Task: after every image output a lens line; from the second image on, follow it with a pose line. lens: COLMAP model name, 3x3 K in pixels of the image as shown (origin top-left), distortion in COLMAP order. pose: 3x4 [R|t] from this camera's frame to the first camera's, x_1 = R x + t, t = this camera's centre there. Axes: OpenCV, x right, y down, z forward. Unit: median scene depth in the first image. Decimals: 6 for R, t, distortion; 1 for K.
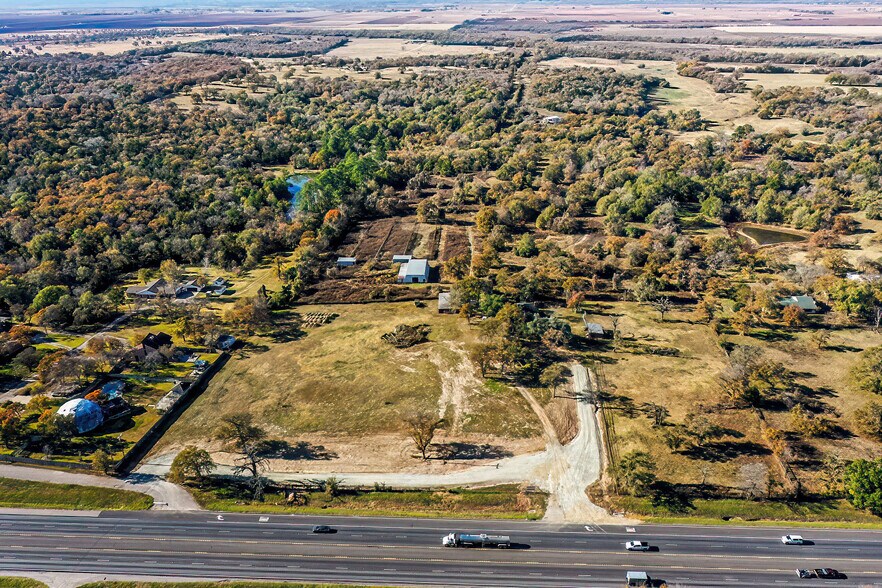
lens RADIAL K [[698.0, 0, 441.9], [0, 698.0, 293.2], [0, 0, 1]] dist [0.000617, 0.002038]
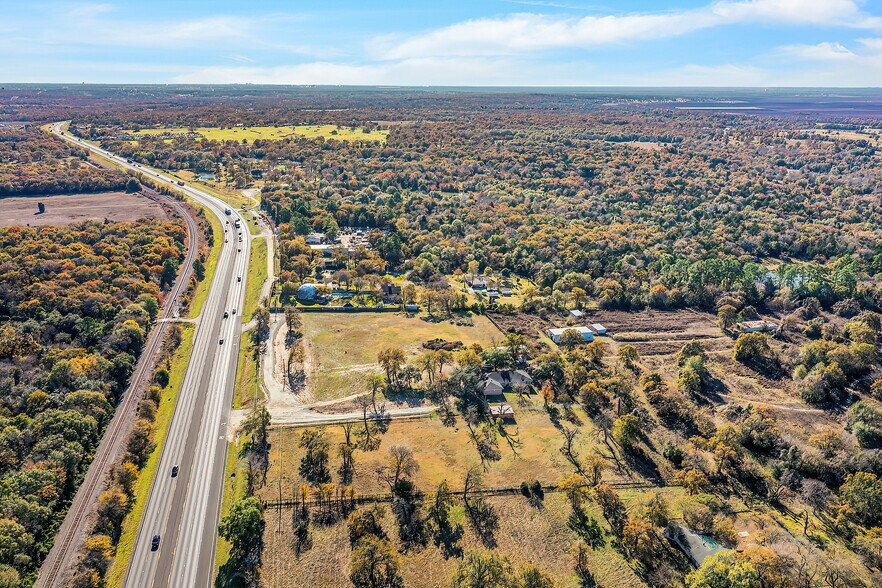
lens RADIAL K [[698.0, 0, 441.9], [0, 698.0, 293.2], [0, 0, 1]] dist [0.000617, 0.002038]
pose [[0.251648, 0.288331, -0.923872, 0.753394], [-0.393146, 0.902737, 0.174648, -0.169344], [0.884369, 0.319267, 0.340528, 0.373889]]
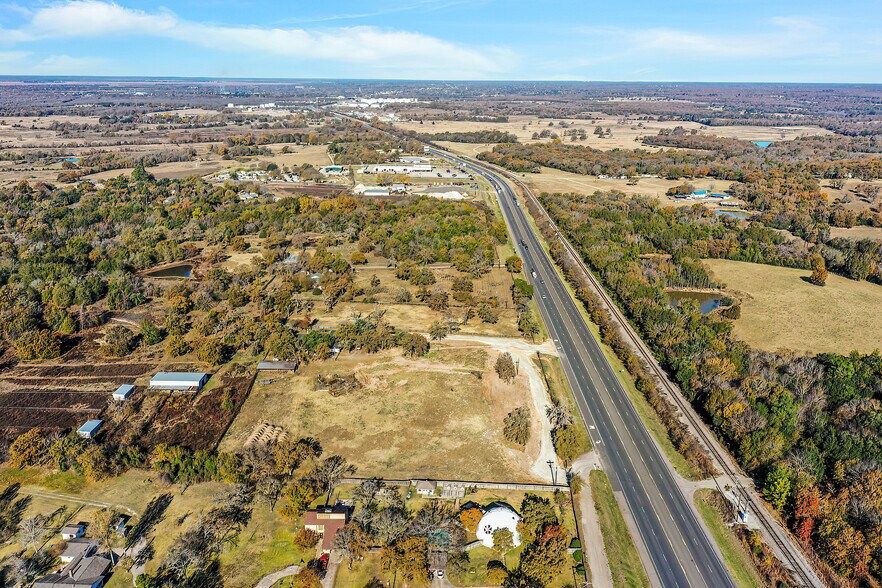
lens RADIAL K [[699.6, 0, 441.5], [0, 699.6, 253.2], [0, 0, 1]] dist [-0.002531, 0.001634]
pose [[-0.017272, -0.235602, 0.971696, -0.731166], [0.391897, 0.892483, 0.223361, -0.207290], [-0.919847, 0.384663, 0.076917, 0.480348]]
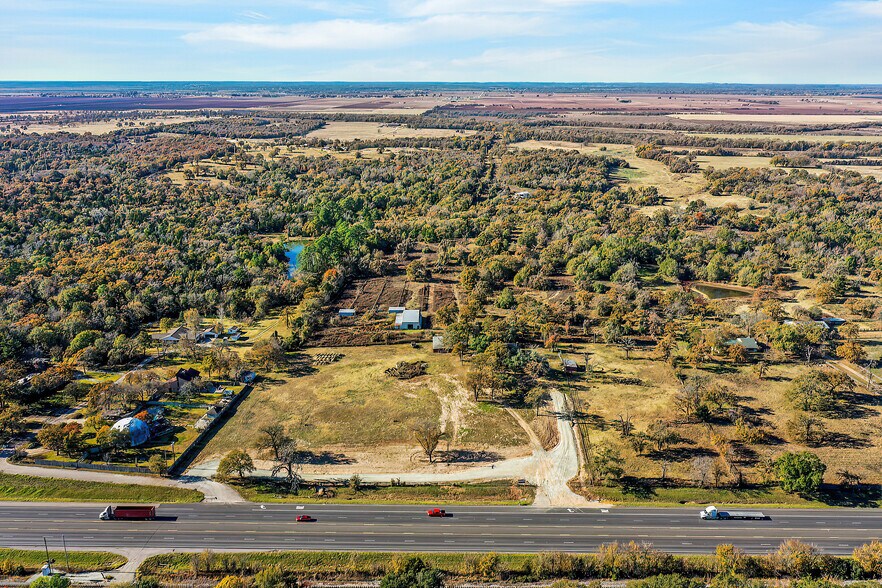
lens RADIAL K [[698.0, 0, 441.9], [0, 698.0, 293.2], [0, 0, 1]] dist [0.000617, 0.002038]
pose [[0.999065, -0.001469, 0.043208, -0.029645], [0.006231, 0.993879, -0.110295, 0.043114], [-0.042782, 0.110461, 0.992959, -0.108081]]
